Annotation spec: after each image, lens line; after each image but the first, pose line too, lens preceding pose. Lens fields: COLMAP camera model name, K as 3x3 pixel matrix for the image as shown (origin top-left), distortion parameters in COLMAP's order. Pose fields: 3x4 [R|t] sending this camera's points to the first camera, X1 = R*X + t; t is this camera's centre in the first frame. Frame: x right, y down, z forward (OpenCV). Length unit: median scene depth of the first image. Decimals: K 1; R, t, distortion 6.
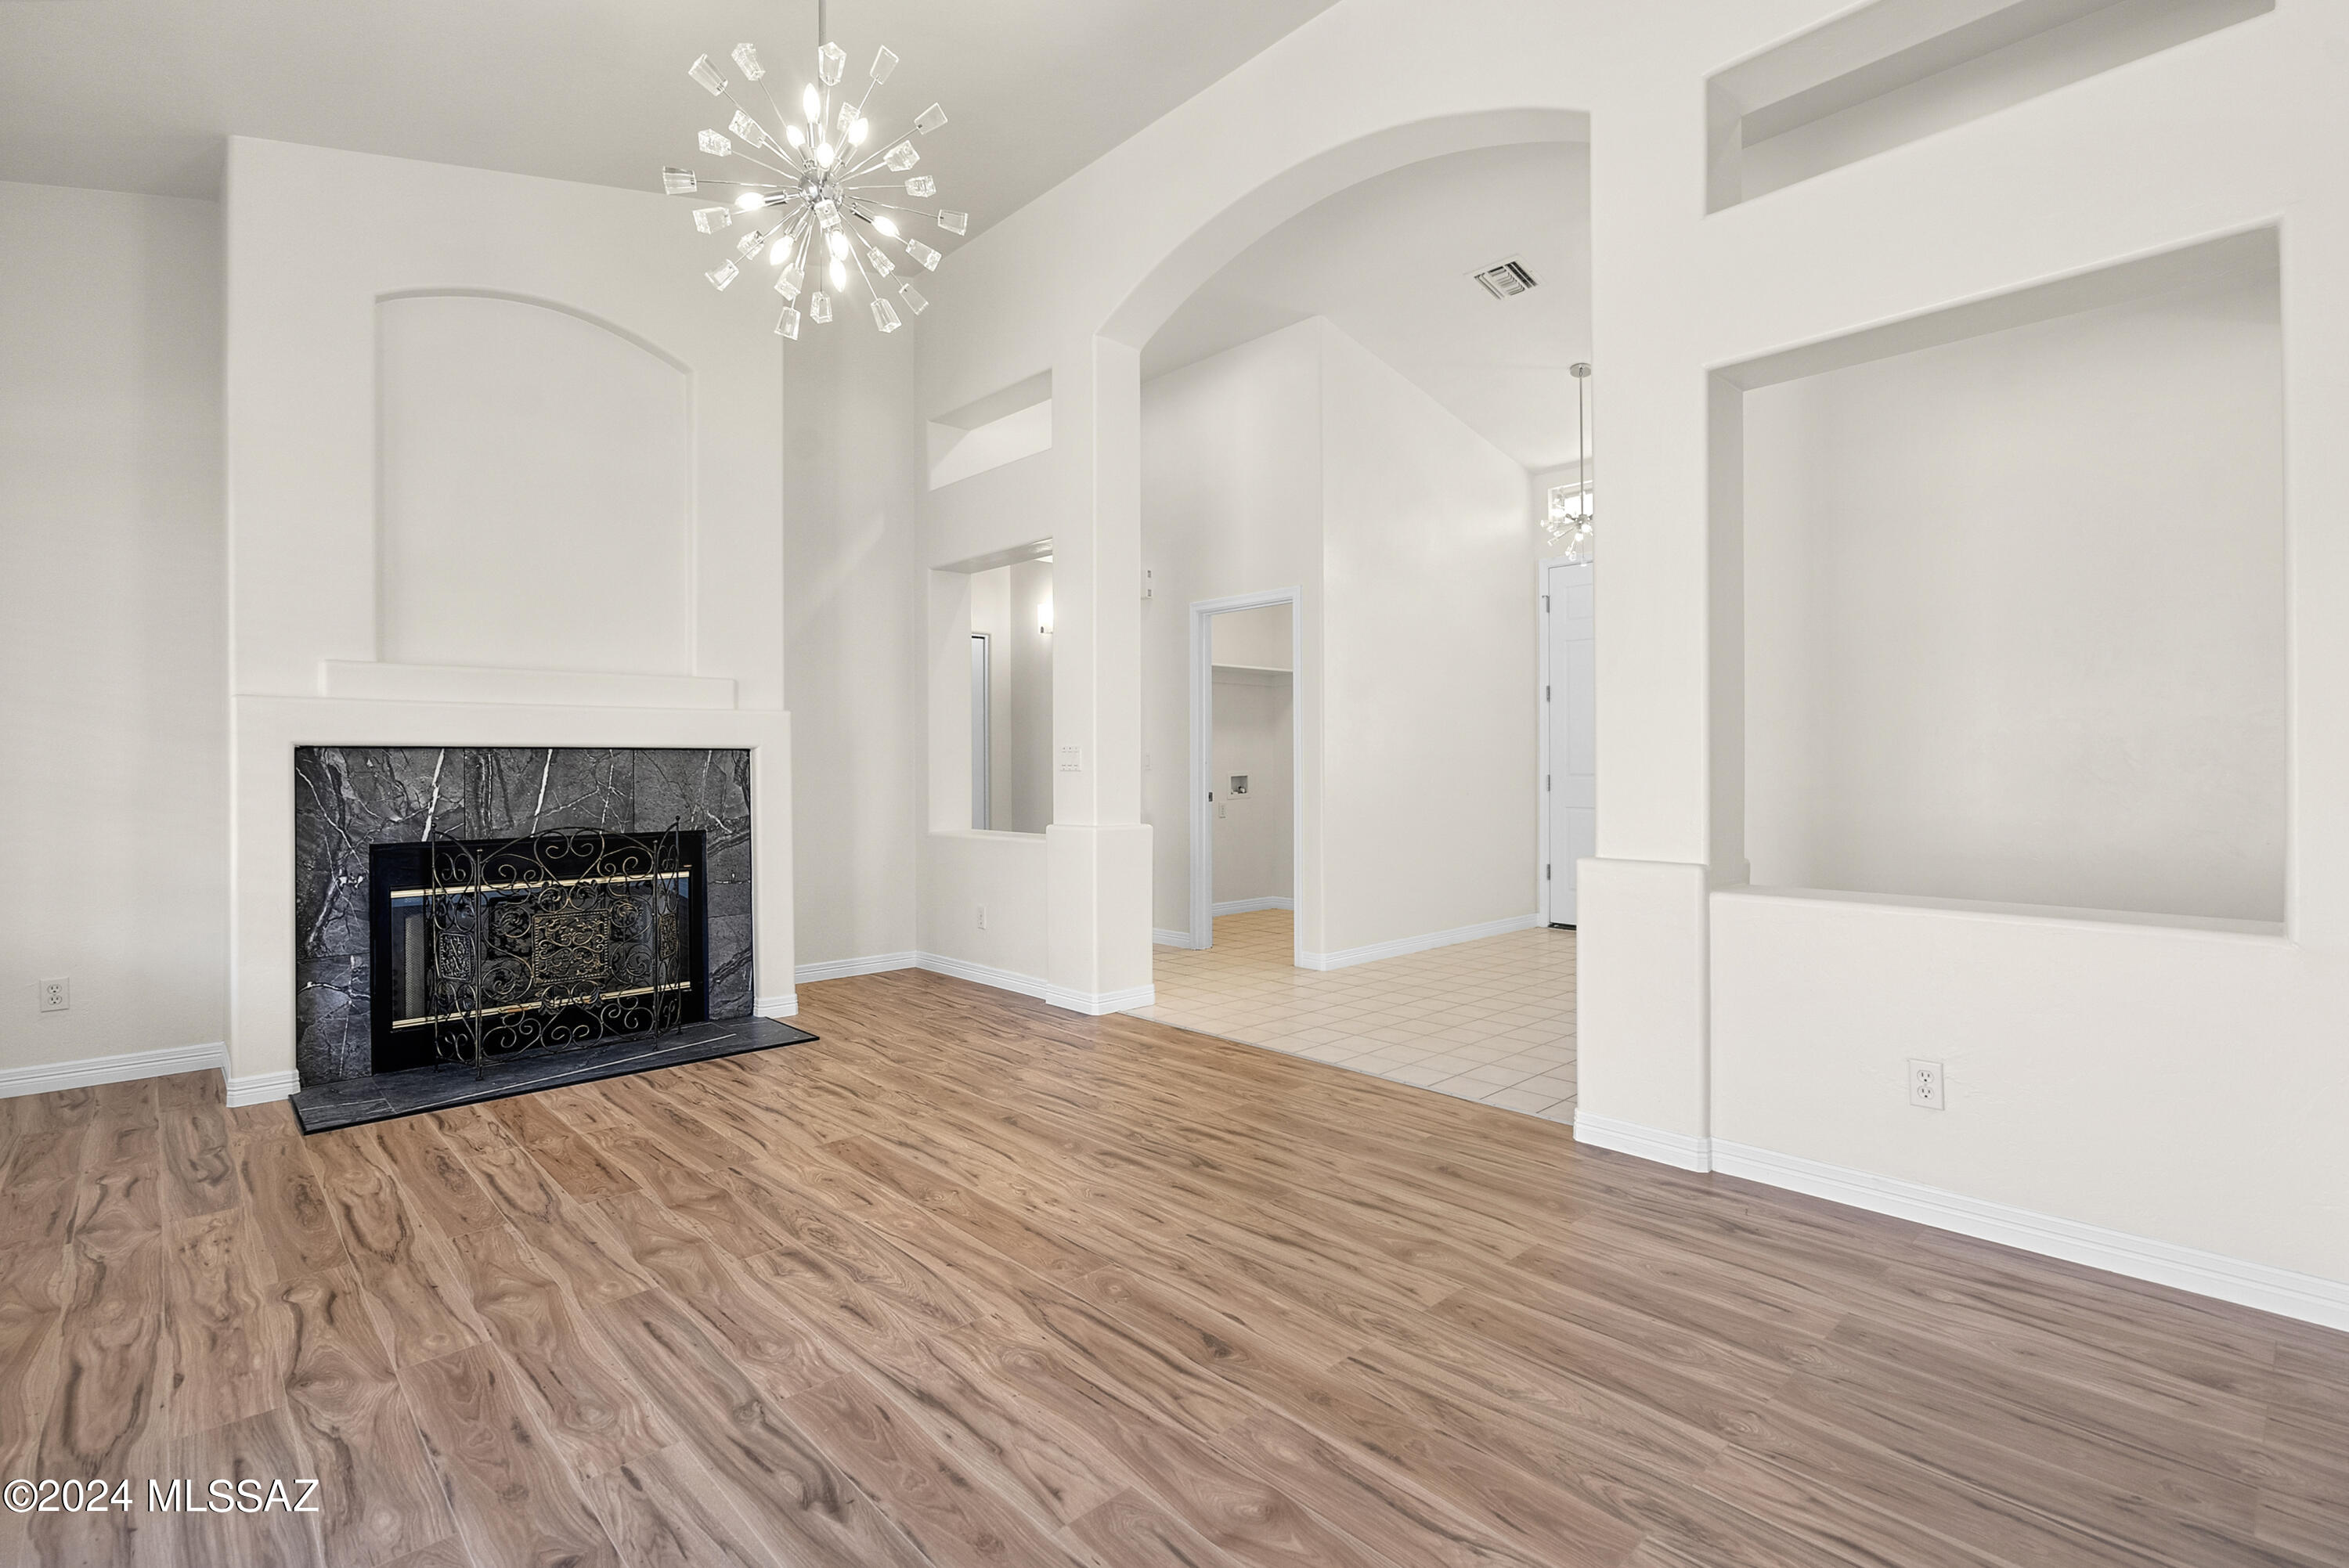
lens RADIAL K [[1063.9, 0, 1187.1], [0, 1063.9, 807.5], [0, 0, 1]] dist [-0.010843, 0.006156]
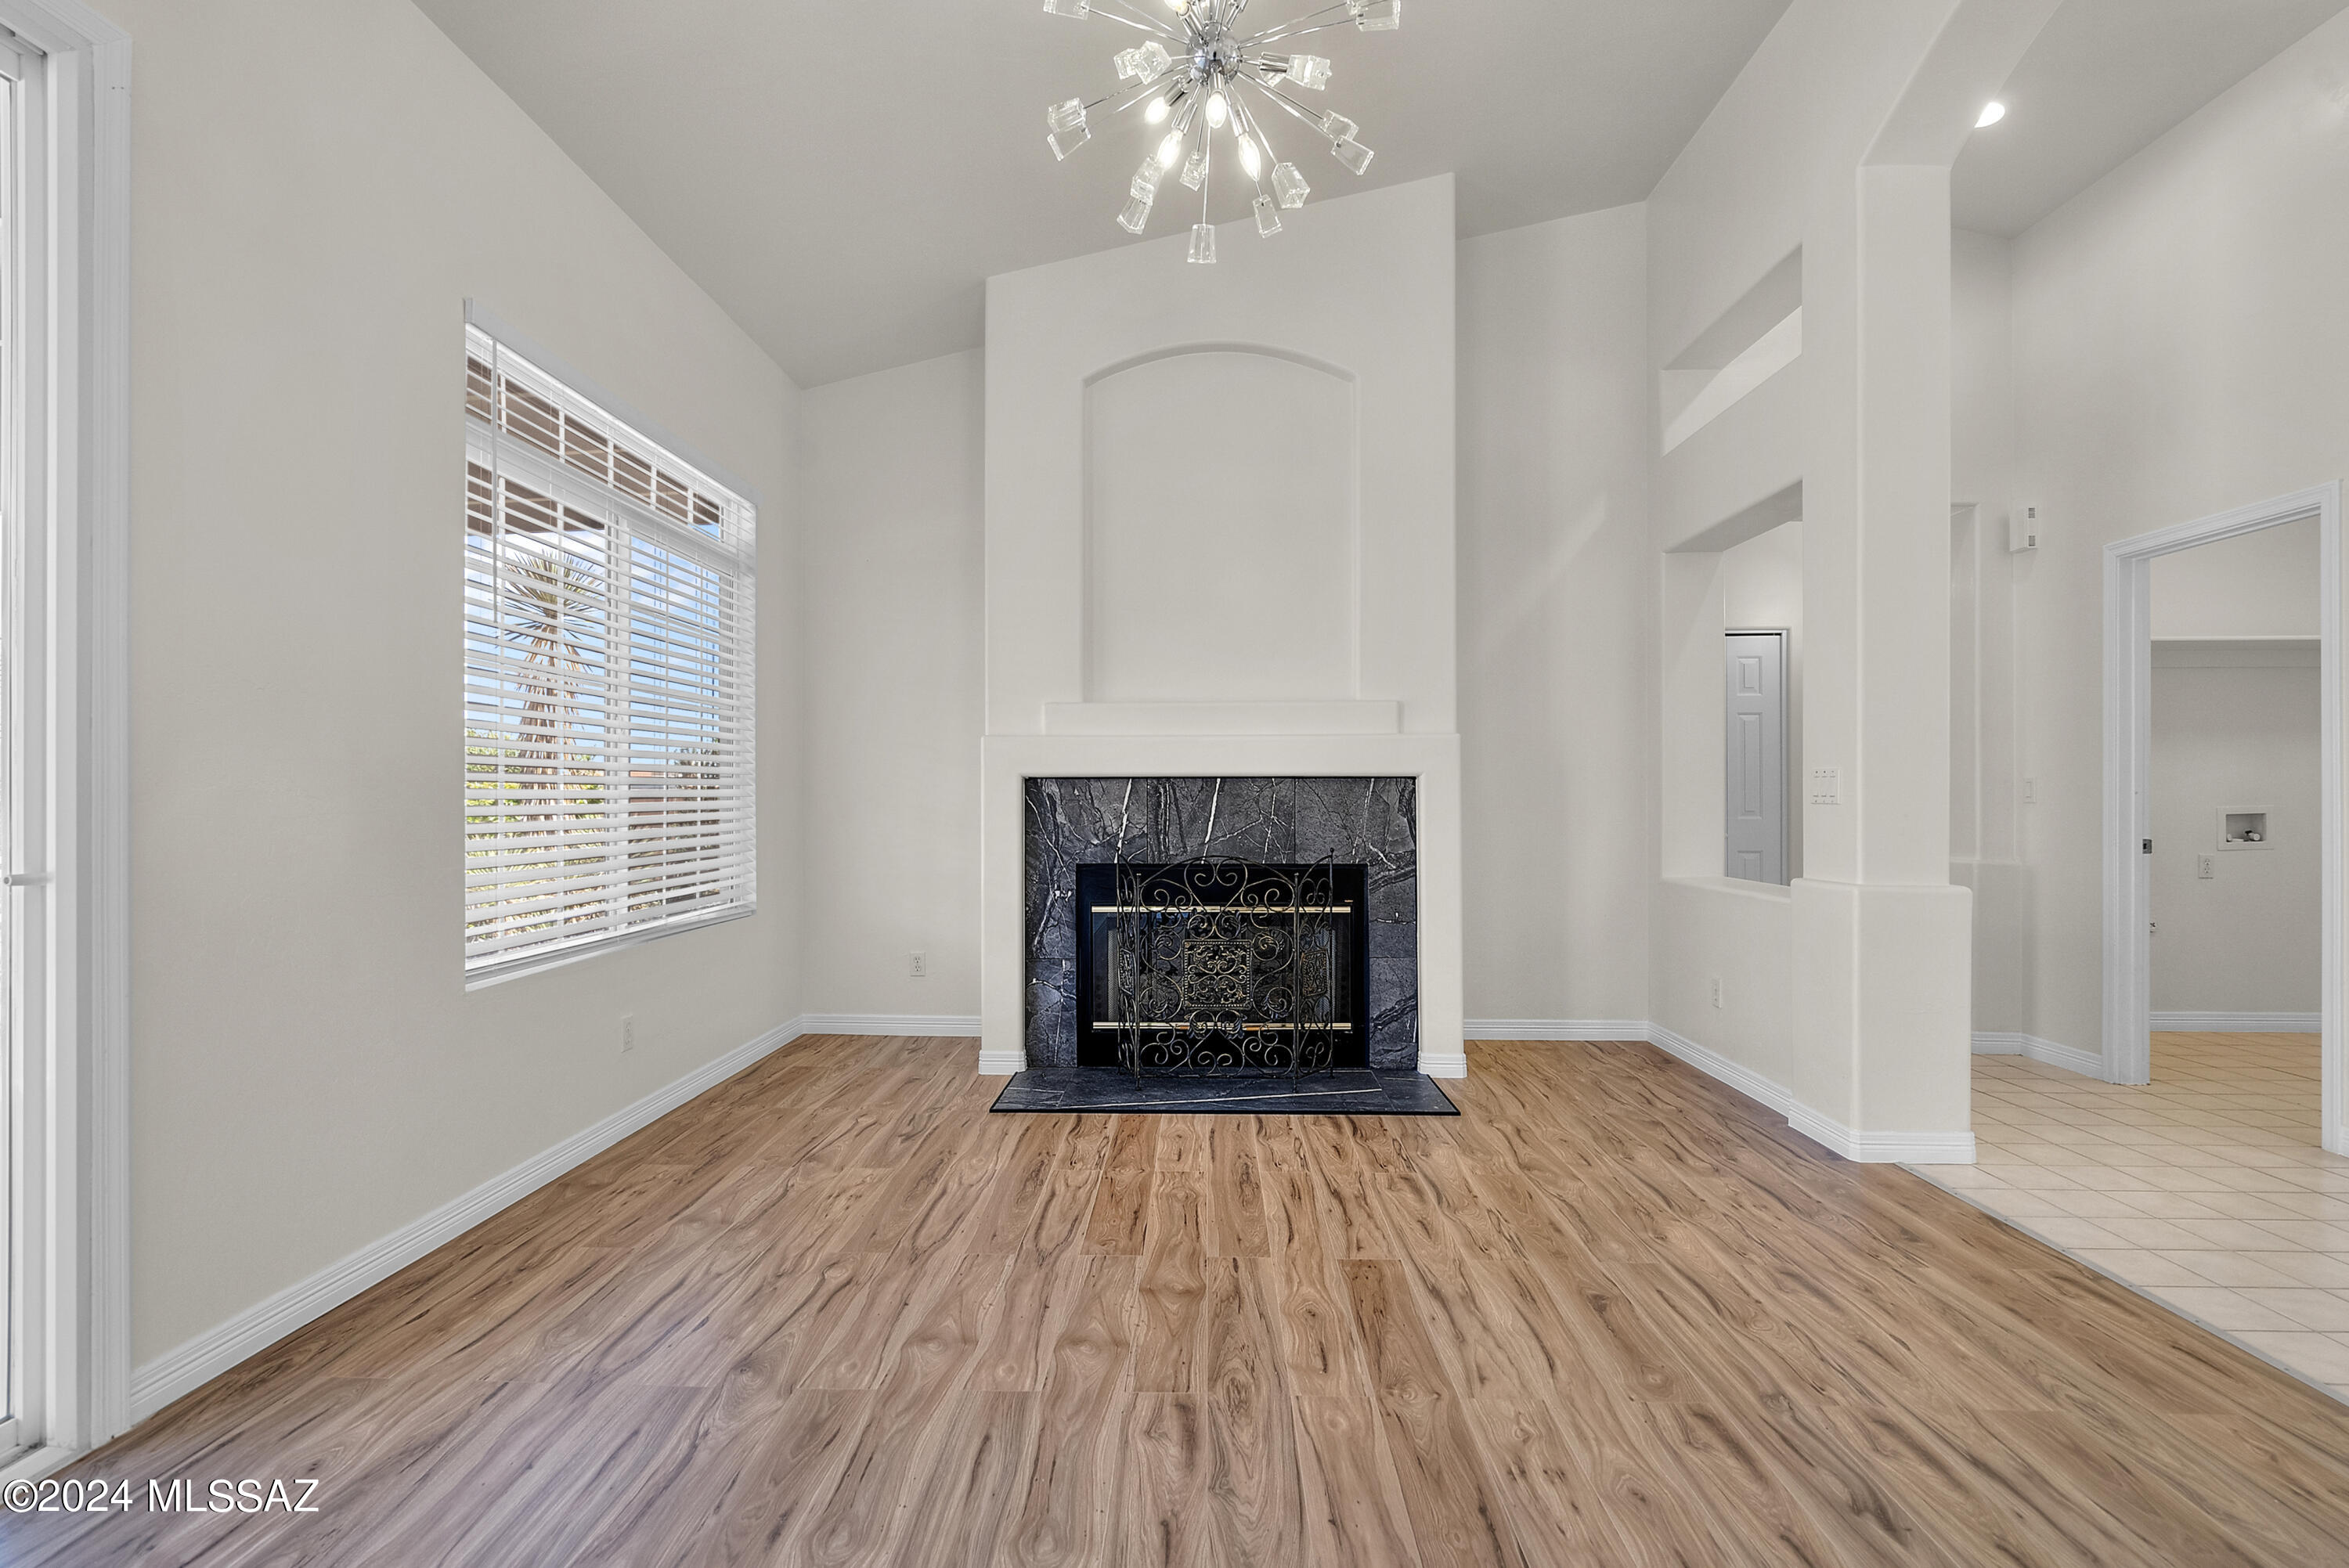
lens RADIAL K [[1063.9, 0, 1187.1], [0, 1063.9, 807.5], [0, 0, 1]] dist [-0.010843, 0.006156]
pose [[0.705874, 0.009904, -0.708268, 0.118611], [-0.030266, 0.999411, -0.016188, -0.010138], [0.707690, 0.032863, 0.705758, 0.271593]]
